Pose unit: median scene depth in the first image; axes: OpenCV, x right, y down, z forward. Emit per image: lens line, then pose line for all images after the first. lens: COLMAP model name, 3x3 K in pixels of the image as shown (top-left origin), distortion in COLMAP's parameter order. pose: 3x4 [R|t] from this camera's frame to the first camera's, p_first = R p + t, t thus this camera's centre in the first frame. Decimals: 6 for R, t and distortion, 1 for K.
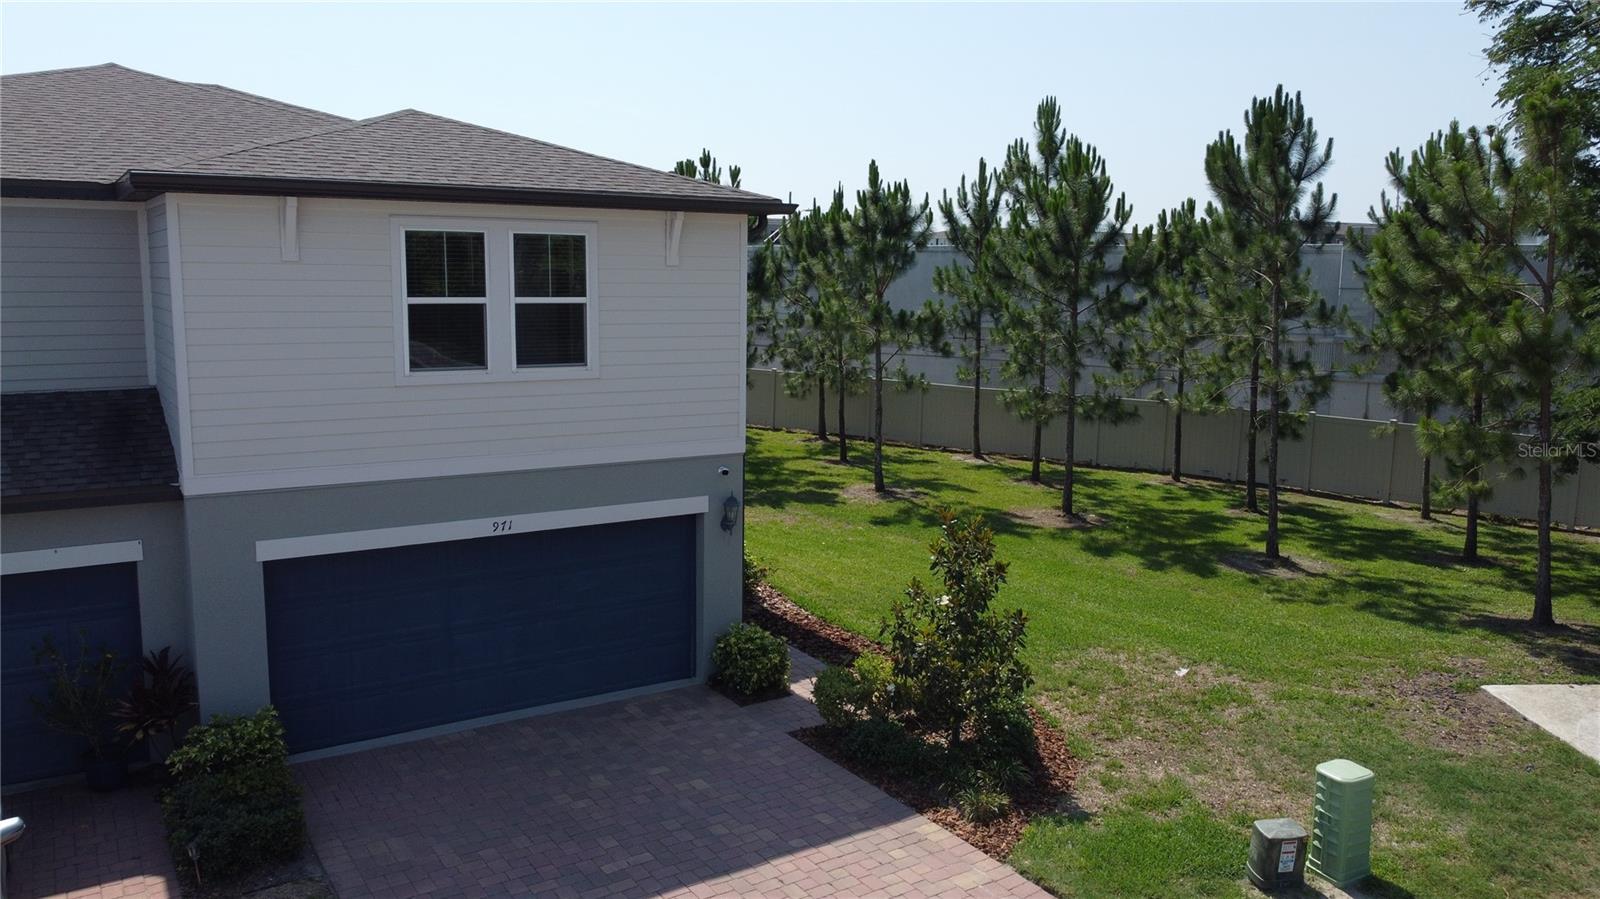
lens RADIAL K [[1203.3, 0, 802.2], [0, 1203.3, 444.1], [0, 0, 1]] dist [-0.005039, -0.005256]
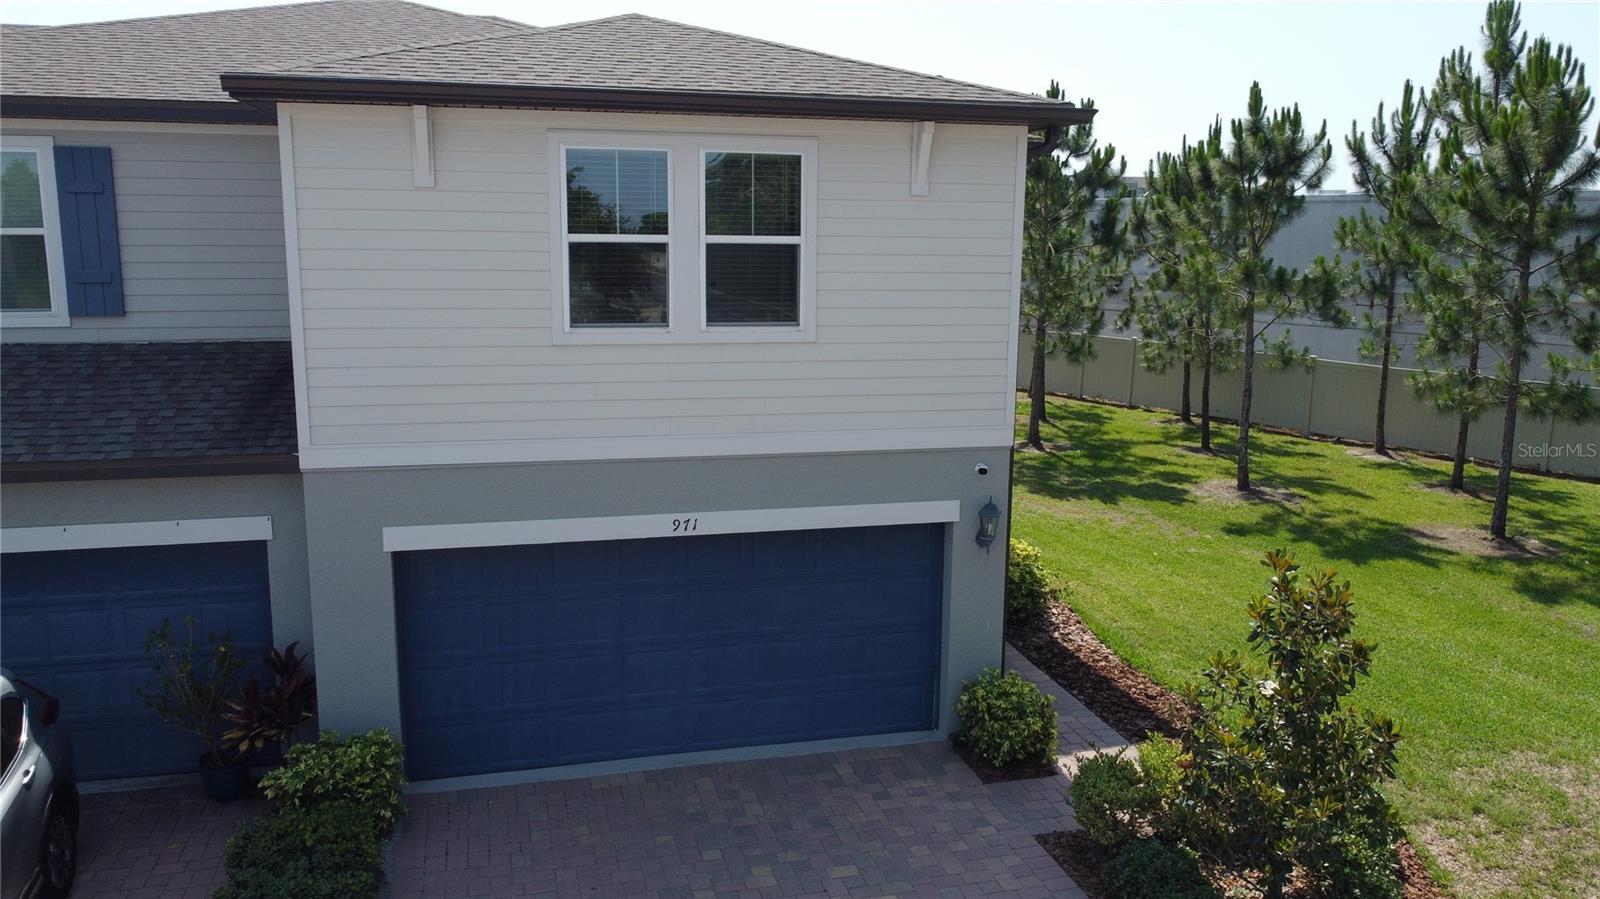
lens RADIAL K [[1203.3, 0, 802.2], [0, 1203.3, 444.1], [0, 0, 1]] dist [-0.005039, -0.005256]
pose [[0.948949, 0.052341, -0.311055, 0.042445], [-0.043404, 0.998424, 0.035587, -0.010507], [0.312428, -0.020269, 0.949725, 0.167028]]
